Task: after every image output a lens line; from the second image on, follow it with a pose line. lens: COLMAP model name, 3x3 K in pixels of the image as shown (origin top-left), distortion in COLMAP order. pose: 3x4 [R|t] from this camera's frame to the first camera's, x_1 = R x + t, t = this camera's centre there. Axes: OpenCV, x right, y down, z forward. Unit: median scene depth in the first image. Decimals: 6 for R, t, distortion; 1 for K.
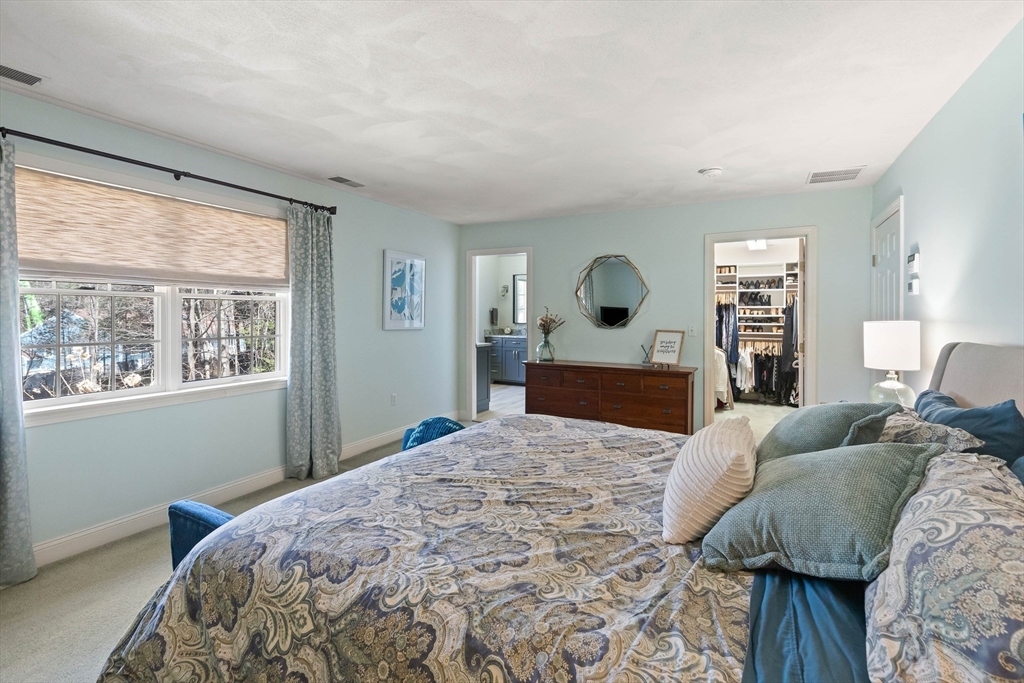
lens RADIAL K [[467.6, 0, 510.2], [0, 467.6, 315.9], [0, 0, 1]] dist [0.002121, 0.000605]
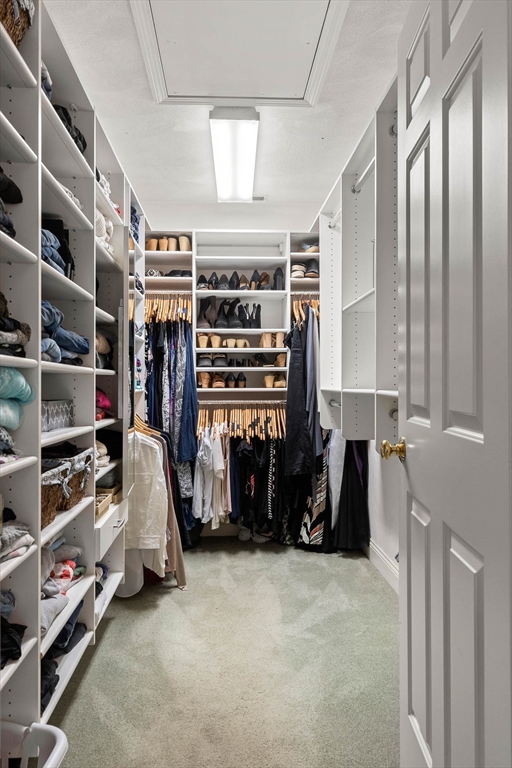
lens RADIAL K [[573.8, 0, 255.8], [0, 573.8, 382.0], [0, 0, 1]] dist [-0.000019, 0.000002]
pose [[0.857095, -0.008345, 0.515092, 0.266441], [0.005704, 0.999961, 0.006710, 0.026247], [-0.515128, -0.002813, 0.857109, 0.527259]]
